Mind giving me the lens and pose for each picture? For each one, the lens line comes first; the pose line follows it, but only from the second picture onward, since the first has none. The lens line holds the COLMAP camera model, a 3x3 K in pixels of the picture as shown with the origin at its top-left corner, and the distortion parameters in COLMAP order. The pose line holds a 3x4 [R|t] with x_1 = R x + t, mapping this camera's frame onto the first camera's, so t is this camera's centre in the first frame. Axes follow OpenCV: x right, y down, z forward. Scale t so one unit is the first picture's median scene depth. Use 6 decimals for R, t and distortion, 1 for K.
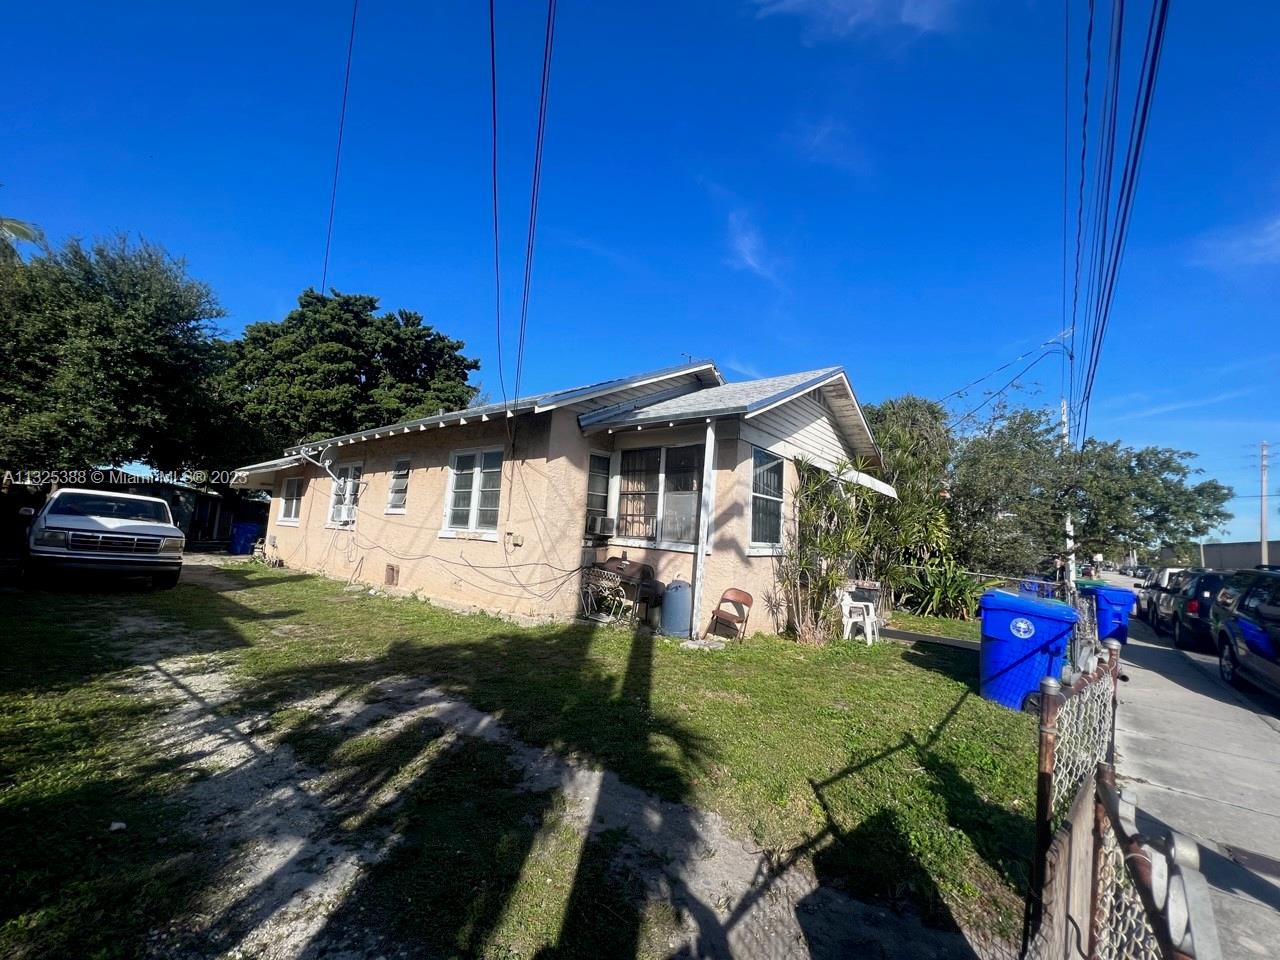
lens RADIAL K [[512.9, 0, 640.0], [0, 512.9, 480.0], [0, 0, 1]] dist [-0.001602, 0.000541]
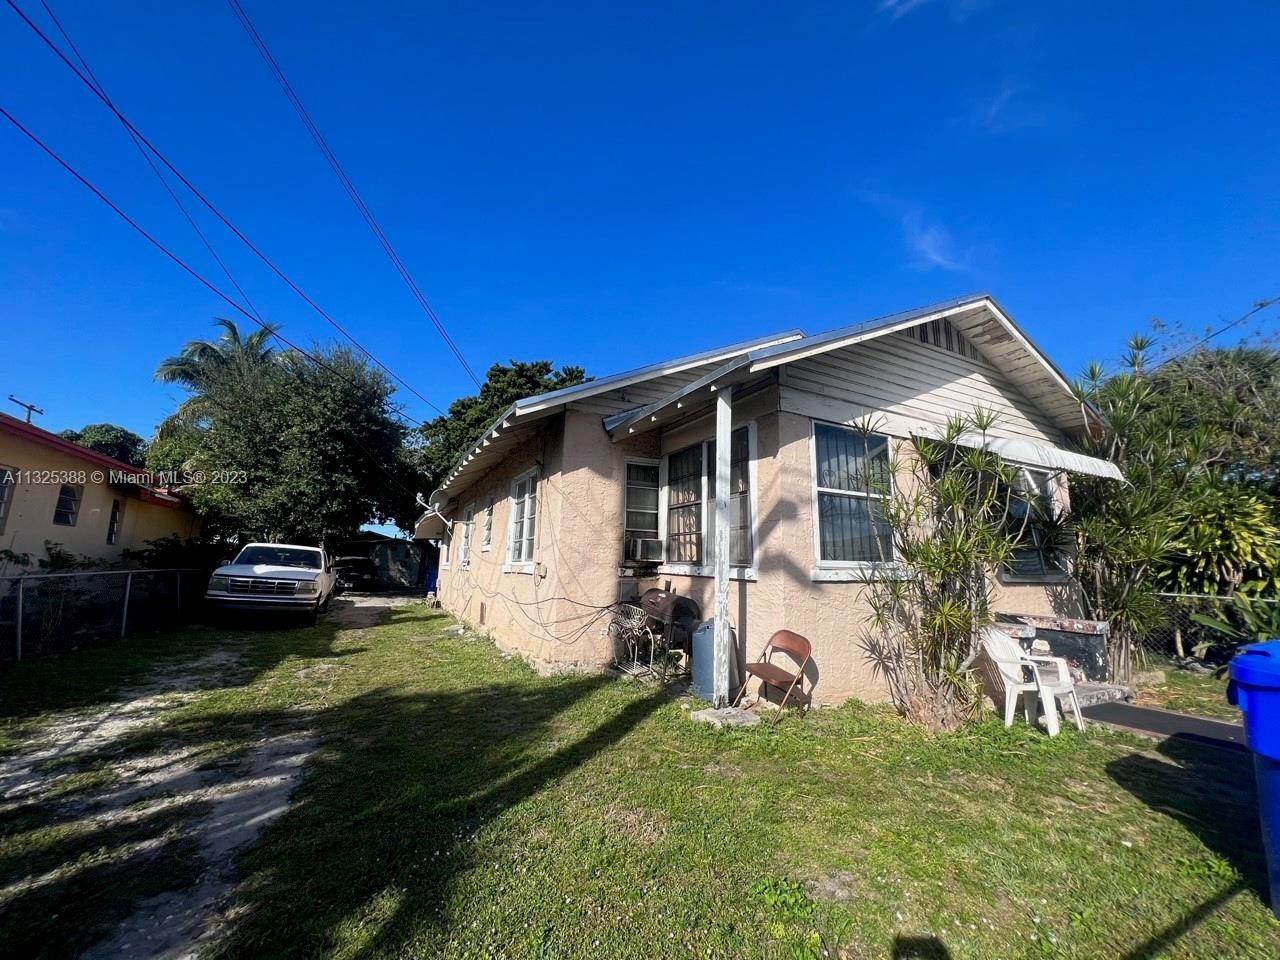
lens RADIAL K [[512.9, 0, 640.0], [0, 512.9, 480.0], [0, 0, 1]] dist [-0.001602, 0.000541]
pose [[0.915447, -0.105576, -0.388342, 0.252103], [0.076045, 0.992971, -0.090692, 0.055232], [0.395187, 0.053492, 0.917042, 0.264699]]
